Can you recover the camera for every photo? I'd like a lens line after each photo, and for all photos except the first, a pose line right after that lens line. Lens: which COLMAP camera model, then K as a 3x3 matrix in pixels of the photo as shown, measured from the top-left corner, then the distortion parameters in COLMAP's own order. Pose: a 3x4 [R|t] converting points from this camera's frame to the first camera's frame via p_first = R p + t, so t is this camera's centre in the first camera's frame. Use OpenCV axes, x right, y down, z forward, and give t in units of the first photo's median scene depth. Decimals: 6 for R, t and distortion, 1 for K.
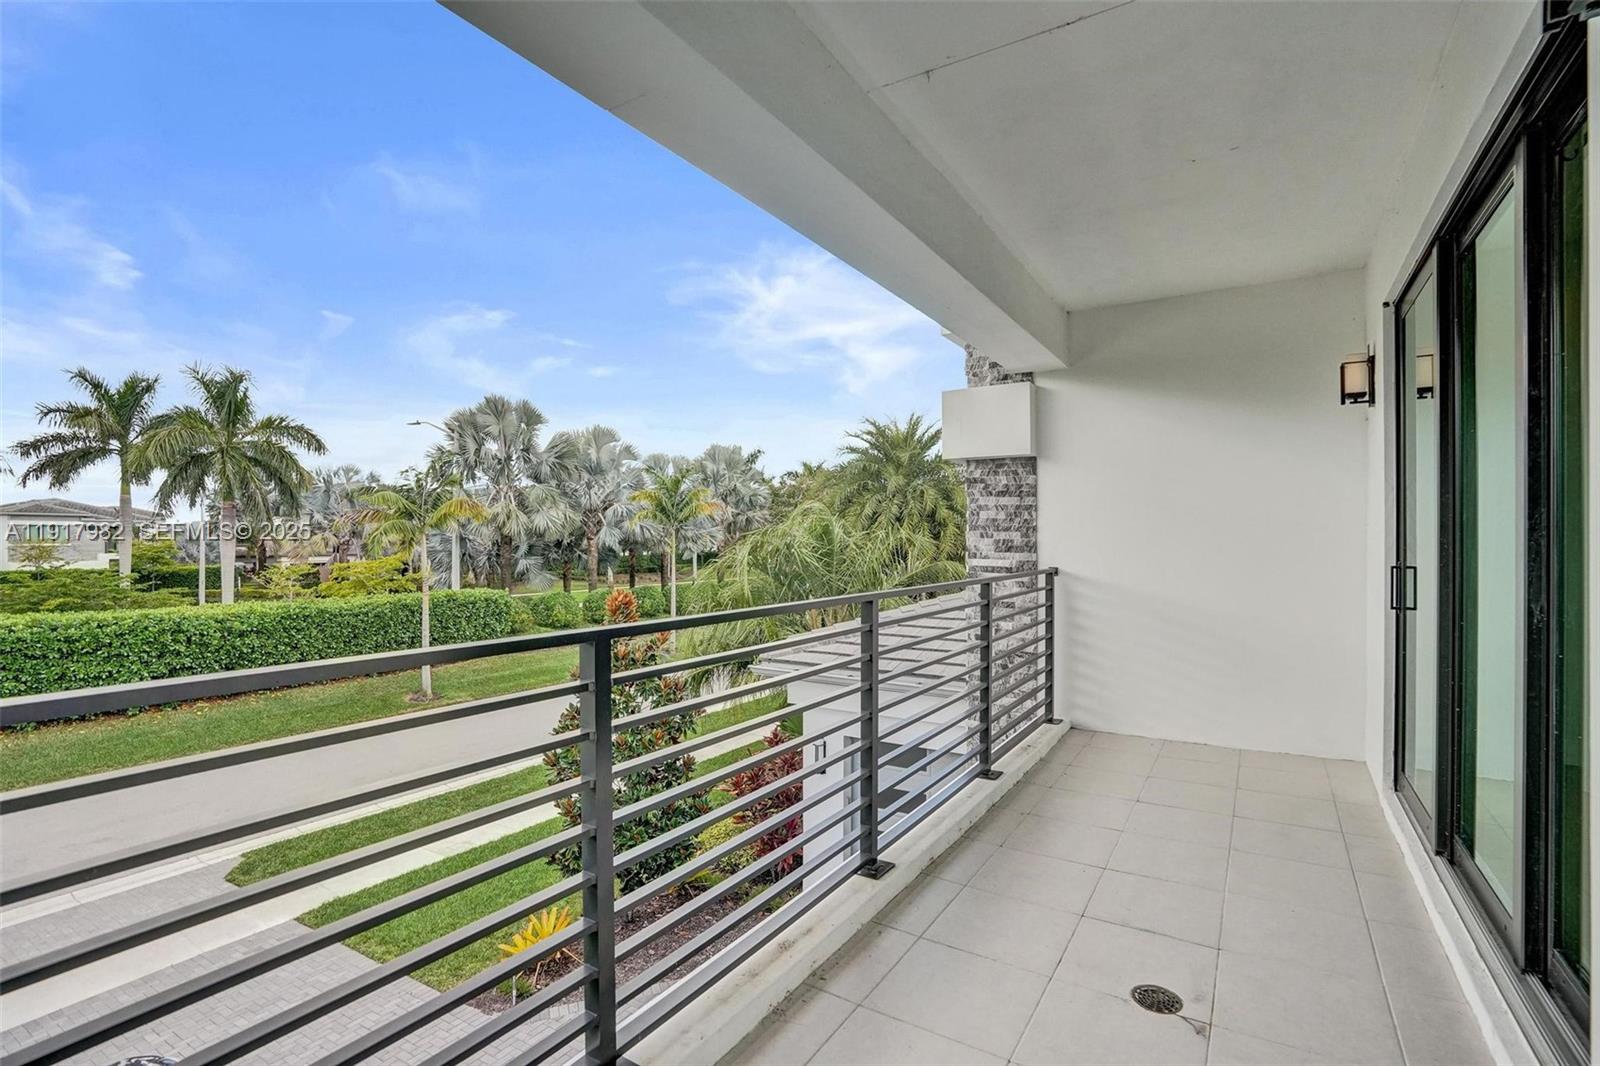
lens RADIAL K [[742.9, 0, 803.8], [0, 742.9, 539.8], [0, 0, 1]] dist [-0.071735, 0.037166]
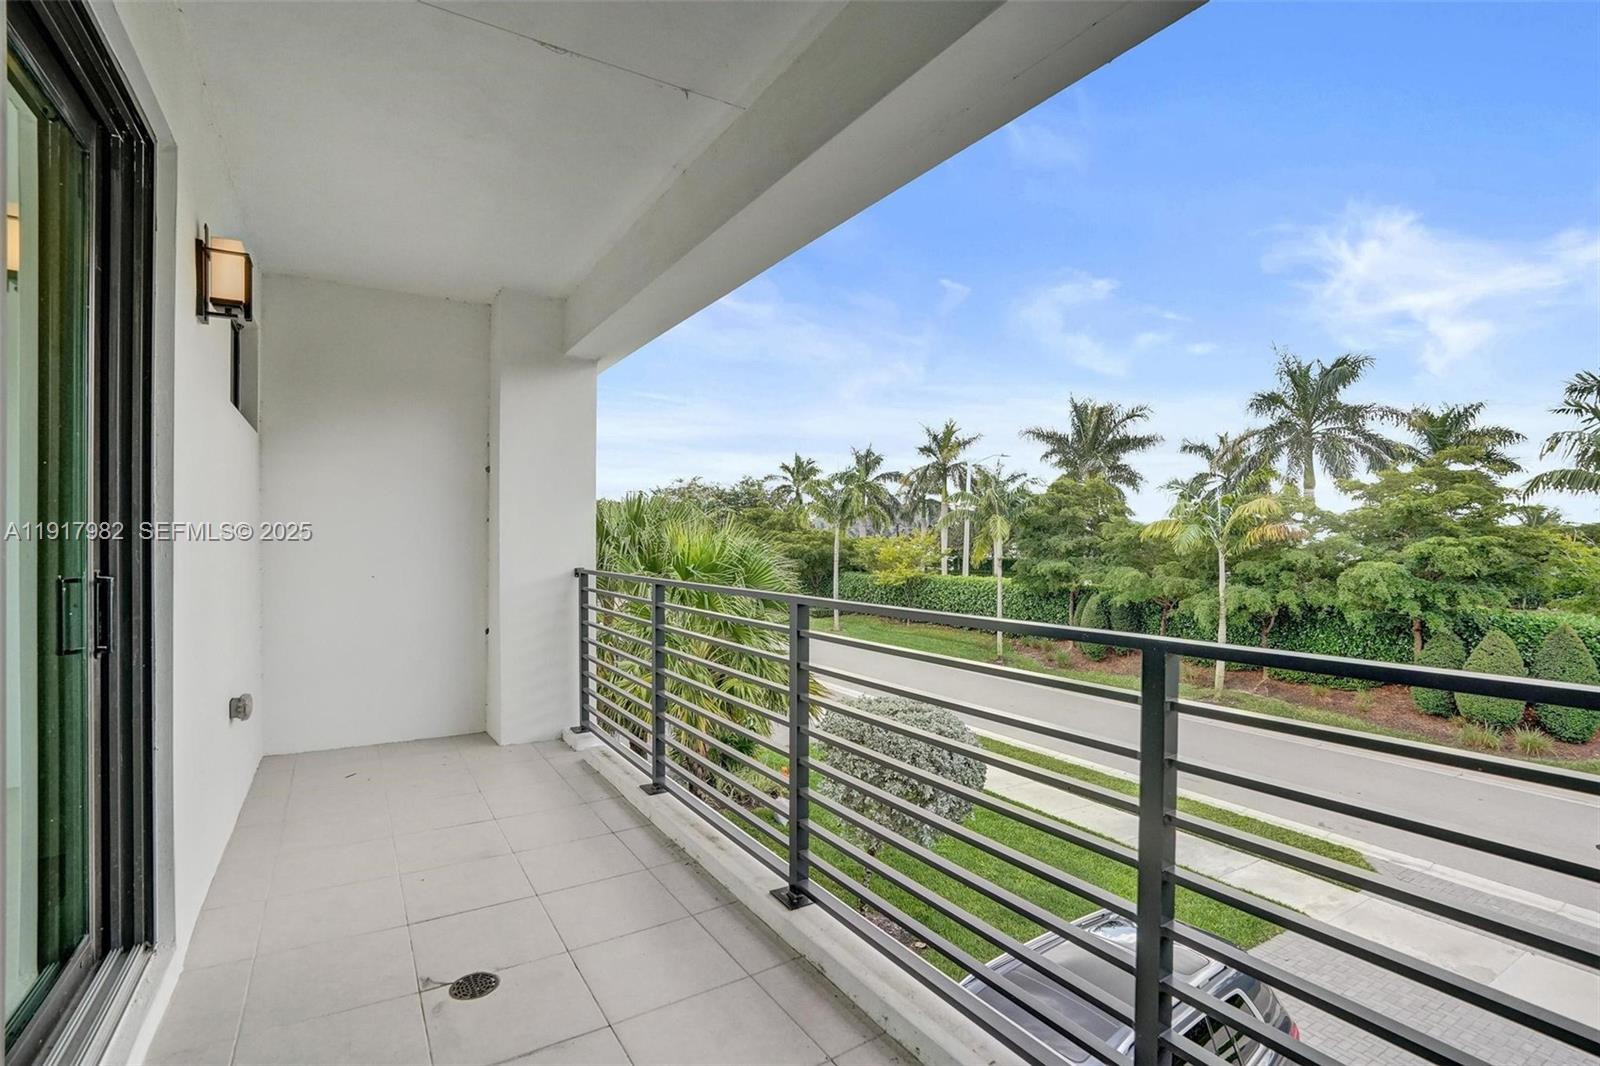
lens RADIAL K [[742.9, 0, 803.8], [0, 742.9, 539.8], [0, 0, 1]] dist [-0.071735, 0.037166]
pose [[-0.427873, 0.013552, -0.903737, 0.980259], [0.018045, 0.999816, 0.006449, -0.003245], [0.903659, -0.013549, -0.428039, 1.516353]]
